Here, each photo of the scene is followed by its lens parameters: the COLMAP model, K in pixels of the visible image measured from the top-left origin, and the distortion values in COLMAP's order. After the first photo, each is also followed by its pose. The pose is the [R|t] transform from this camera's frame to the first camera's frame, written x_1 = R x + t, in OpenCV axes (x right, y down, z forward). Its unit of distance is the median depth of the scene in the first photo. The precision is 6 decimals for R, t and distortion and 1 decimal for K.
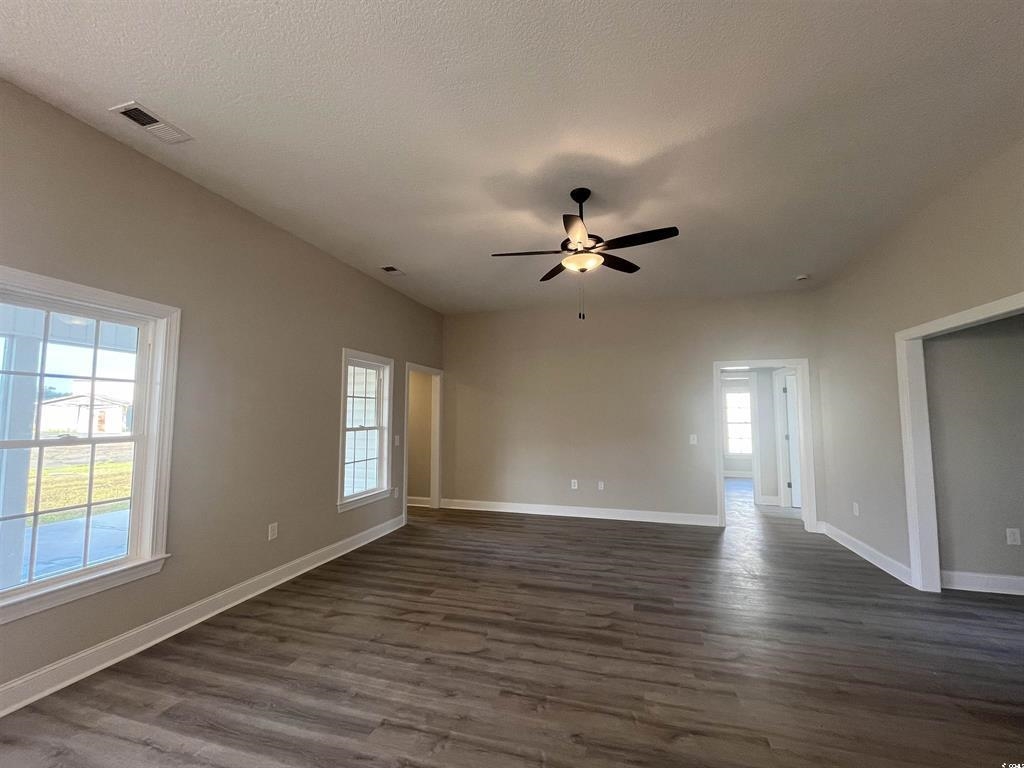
lens RADIAL K [[415.3, 0, 512.0], [0, 415.3, 384.0], [0, 0, 1]] dist [-0.003455, 0.000170]
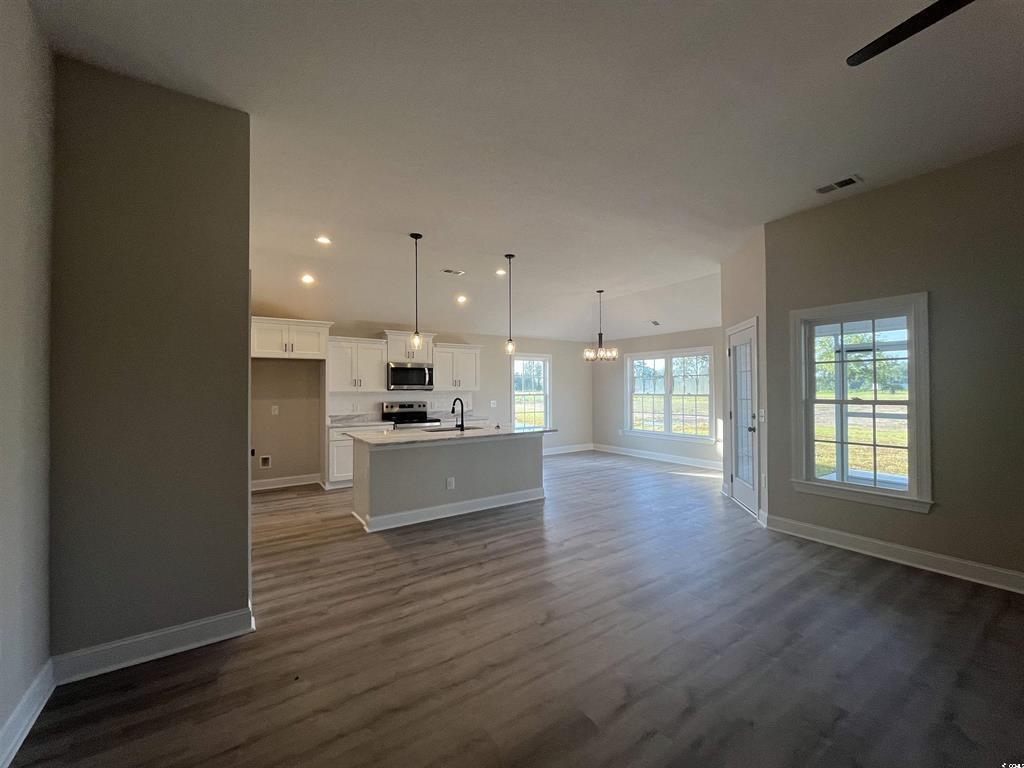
lens RADIAL K [[415.3, 0, 512.0], [0, 415.3, 384.0], [0, 0, 1]] dist [-0.003455, 0.000170]
pose [[-0.643925, -0.007492, -0.765052, 0.674618], [0.063861, 0.995936, -0.063504, 0.059331], [0.762419, -0.089749, -0.640829, 0.691655]]
